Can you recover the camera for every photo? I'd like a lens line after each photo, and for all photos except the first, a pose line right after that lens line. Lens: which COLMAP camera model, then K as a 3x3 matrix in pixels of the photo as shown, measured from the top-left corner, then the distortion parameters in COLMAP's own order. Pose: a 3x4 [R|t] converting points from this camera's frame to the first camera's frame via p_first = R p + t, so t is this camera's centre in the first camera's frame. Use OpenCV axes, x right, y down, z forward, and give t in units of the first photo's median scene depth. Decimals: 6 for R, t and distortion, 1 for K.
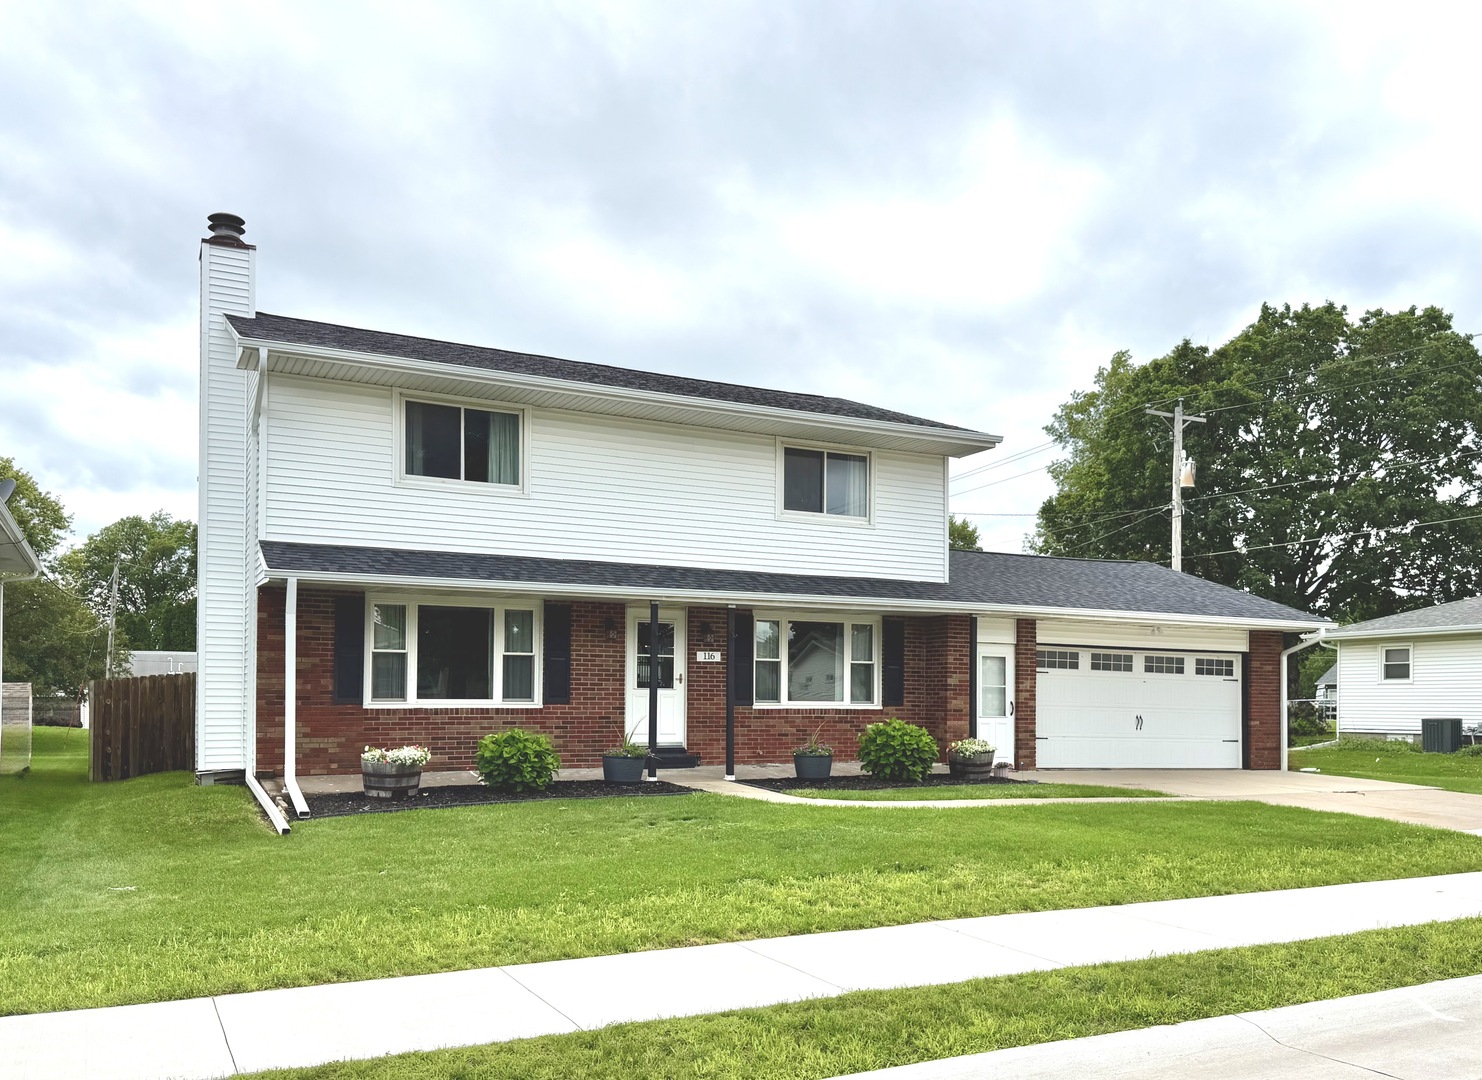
lens RADIAL K [[1189.5, 0, 741.0], [0, 1189.5, 540.0], [0, 0, 1]] dist [0.003060, -0.000357]
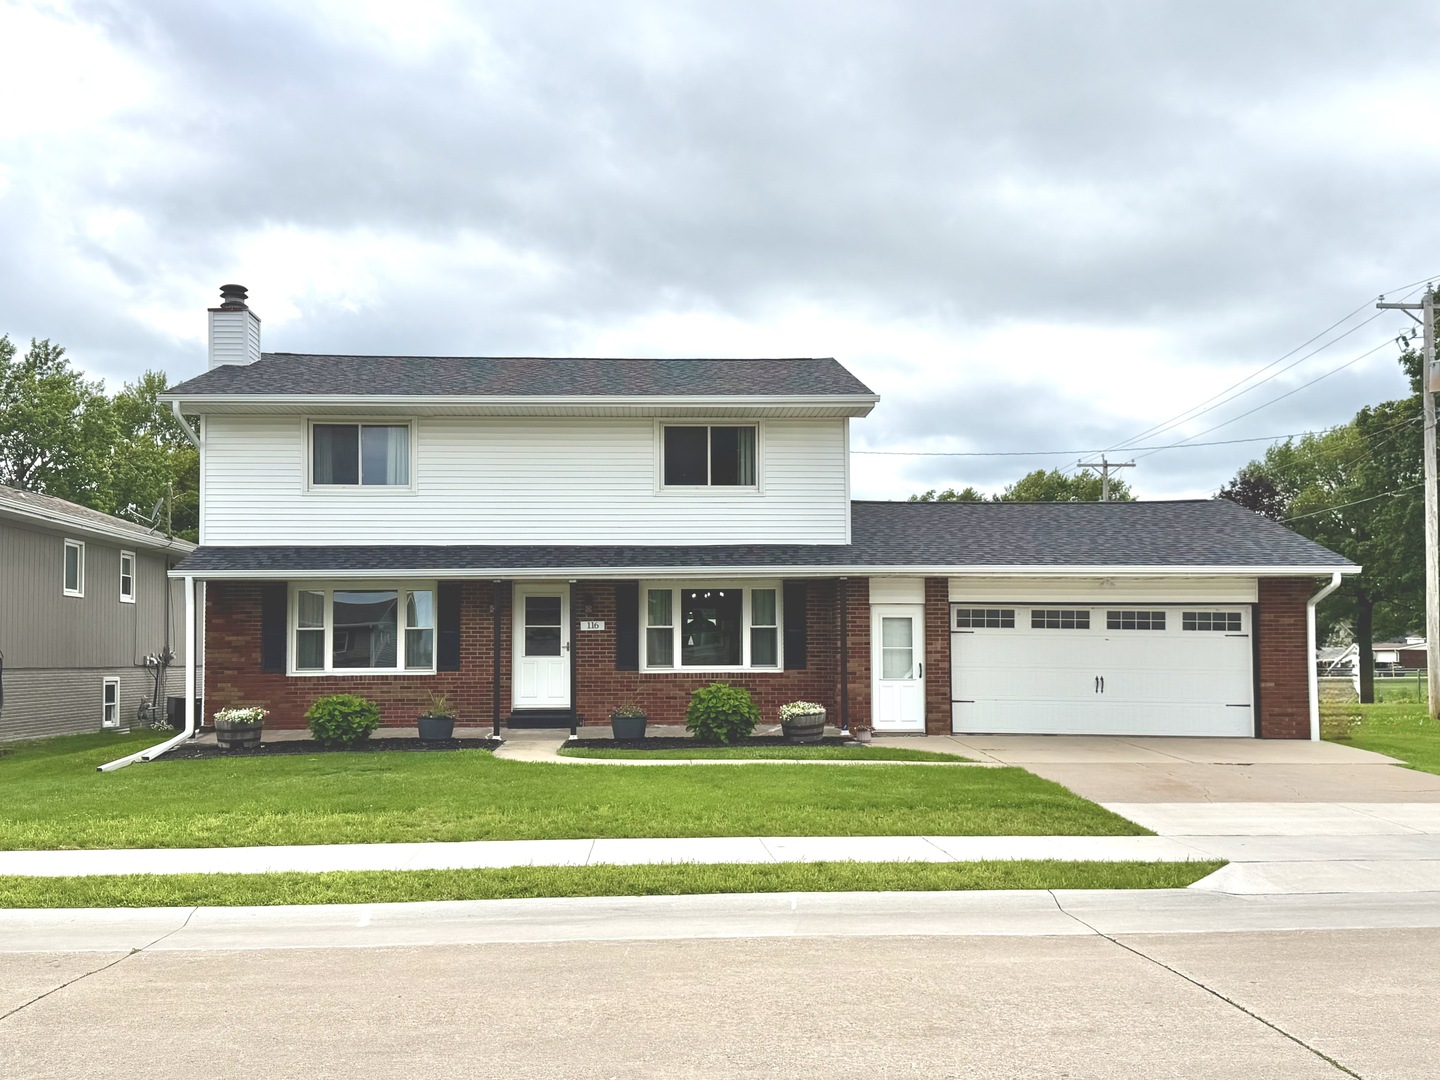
lens RADIAL K [[972.3, 0, 720.0], [0, 972.3, 540.0], [0, 0, 1]] dist [0.003226, 0.000088]
pose [[0.904837, -0.065451, -0.420697, 0.419466], [0.067996, 0.997645, -0.008966, 0.032215], [0.420293, -0.020493, 0.907157, 0.220668]]
